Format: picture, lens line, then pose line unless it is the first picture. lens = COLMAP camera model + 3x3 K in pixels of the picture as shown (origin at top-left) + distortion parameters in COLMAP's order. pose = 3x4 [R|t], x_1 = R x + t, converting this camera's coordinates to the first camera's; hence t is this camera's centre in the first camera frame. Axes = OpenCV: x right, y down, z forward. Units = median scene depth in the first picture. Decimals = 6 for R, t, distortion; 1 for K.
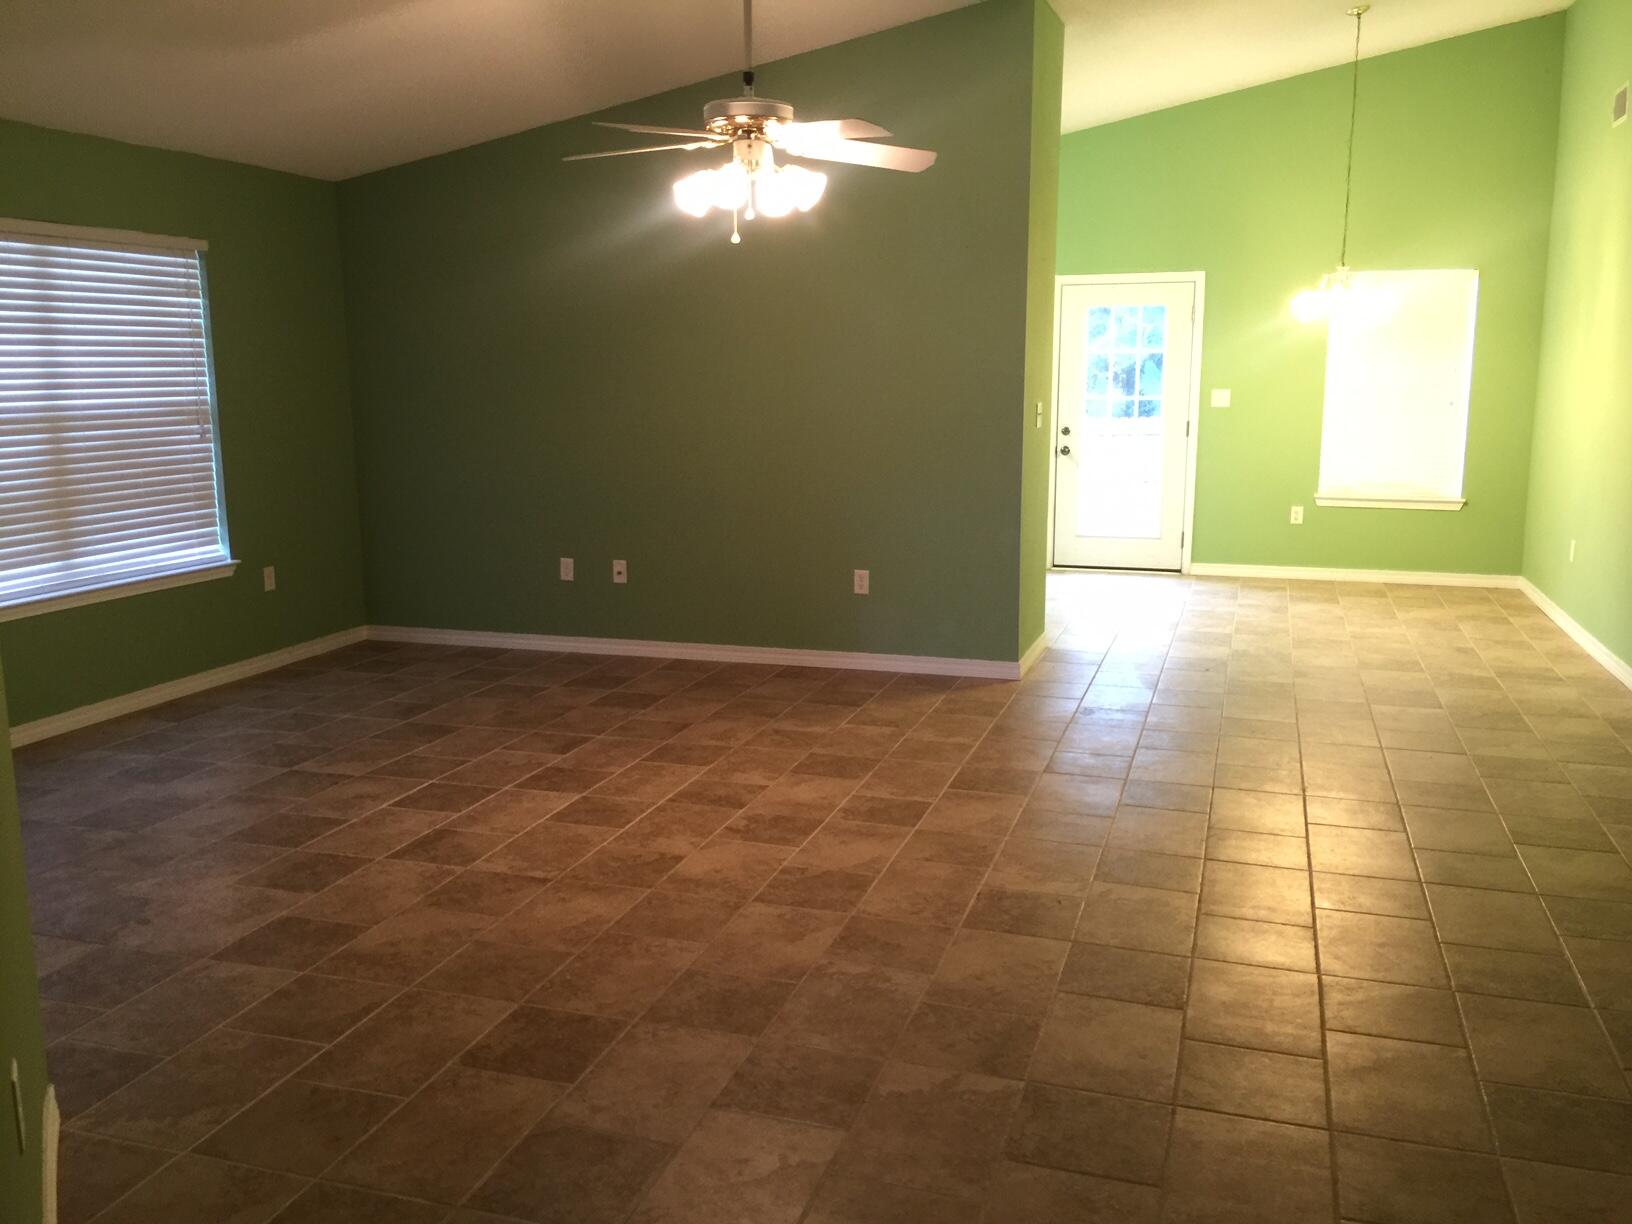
lens RADIAL K [[1441.8, 0, 813.7], [0, 1441.8, 587.5], [0, 0, 1]] dist [0.086042, -0.038599]
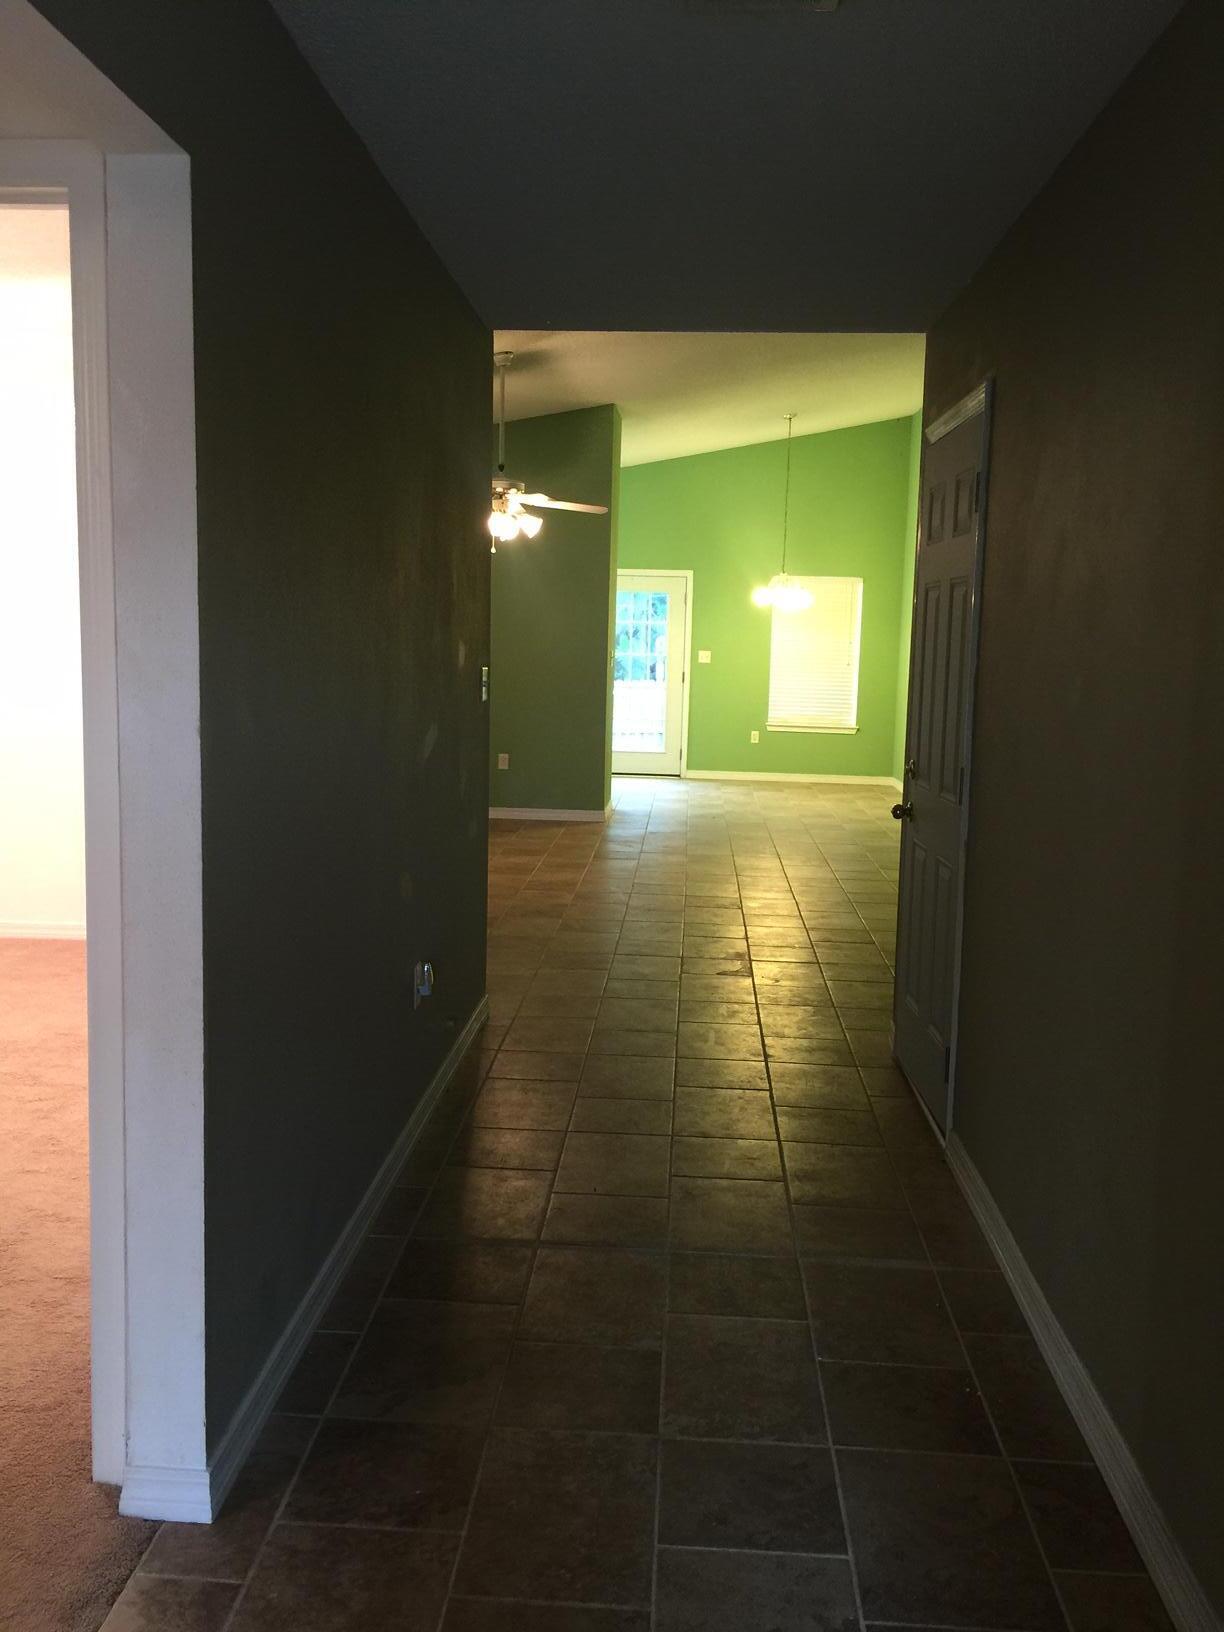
lens RADIAL K [[1441.8, 0, 609.1], [0, 1441.8, 812.5], [0, 0, 1]] dist [0.086042, -0.038599]
pose [[0.970552, -0.003299, 0.240871, -2.962275], [0.011867, 0.999347, -0.034125, 1.345867], [-0.240601, 0.035978, 0.969957, -6.878932]]
